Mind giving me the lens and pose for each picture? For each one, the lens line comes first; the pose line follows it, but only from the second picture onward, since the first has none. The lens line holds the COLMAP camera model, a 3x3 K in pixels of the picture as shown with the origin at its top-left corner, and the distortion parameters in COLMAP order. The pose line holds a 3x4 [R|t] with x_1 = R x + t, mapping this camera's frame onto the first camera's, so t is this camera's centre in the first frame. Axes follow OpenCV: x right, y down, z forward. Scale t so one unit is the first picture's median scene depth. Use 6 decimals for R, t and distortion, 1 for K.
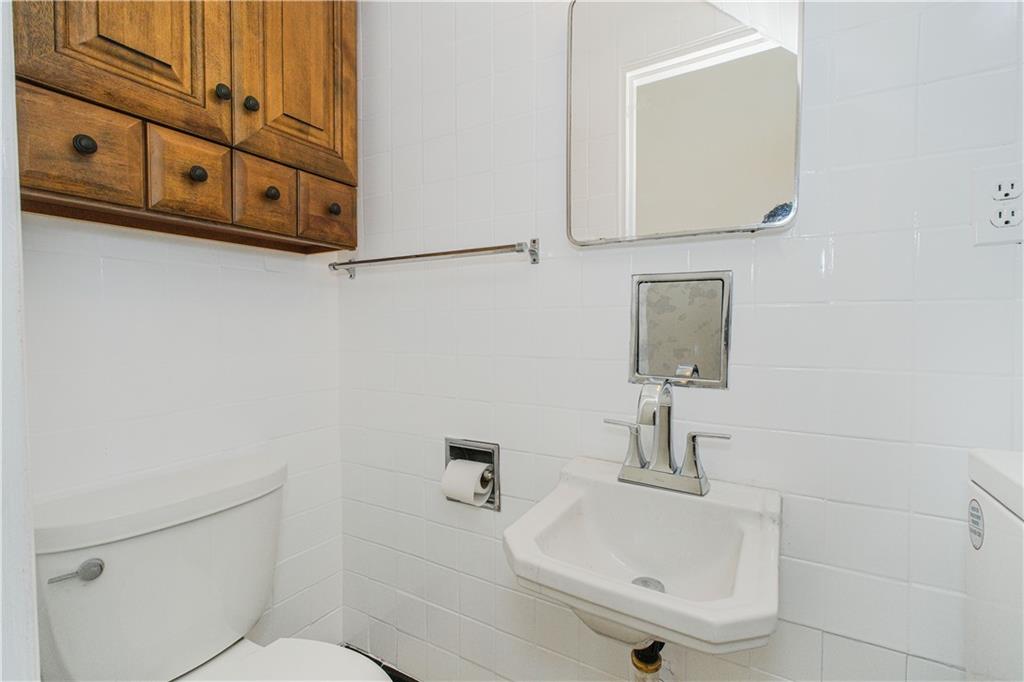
lens RADIAL K [[437.6, 0, 523.1], [0, 437.6, 337.6], [0, 0, 1]] dist [-0.000057, -0.000484]
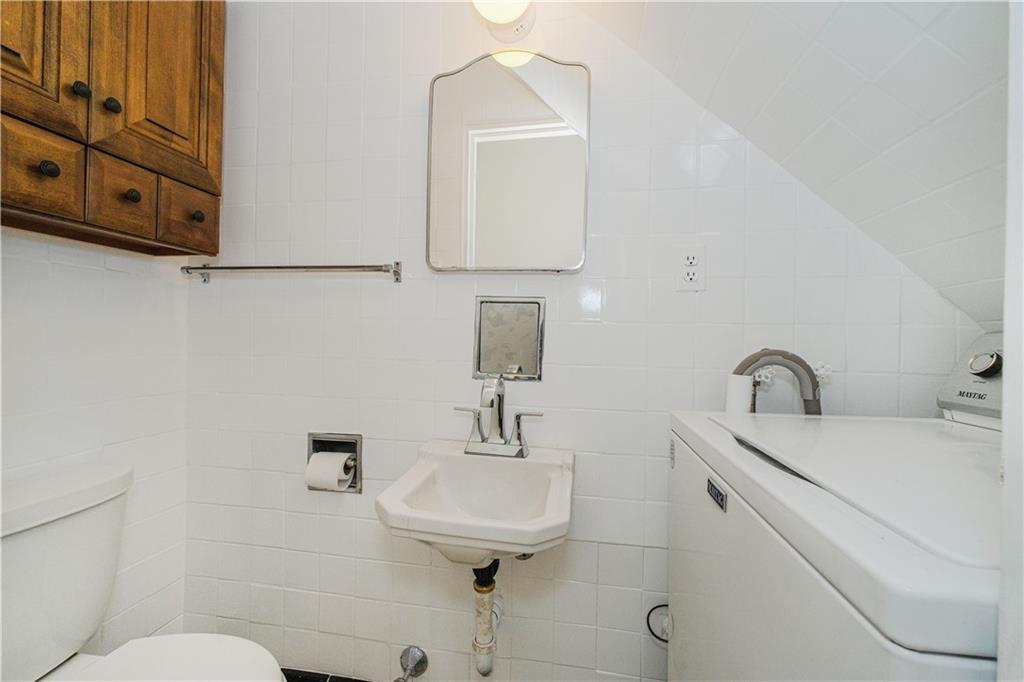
lens RADIAL K [[437.6, 0, 507.9], [0, 437.6, 339.7], [0, 0, 1]] dist [-0.000057, -0.000484]
pose [[0.935615, 0.018993, 0.352510, -0.115484], [-0.011259, 0.999649, -0.023979, 0.016305], [-0.352842, 0.018467, 0.935501, -0.245350]]
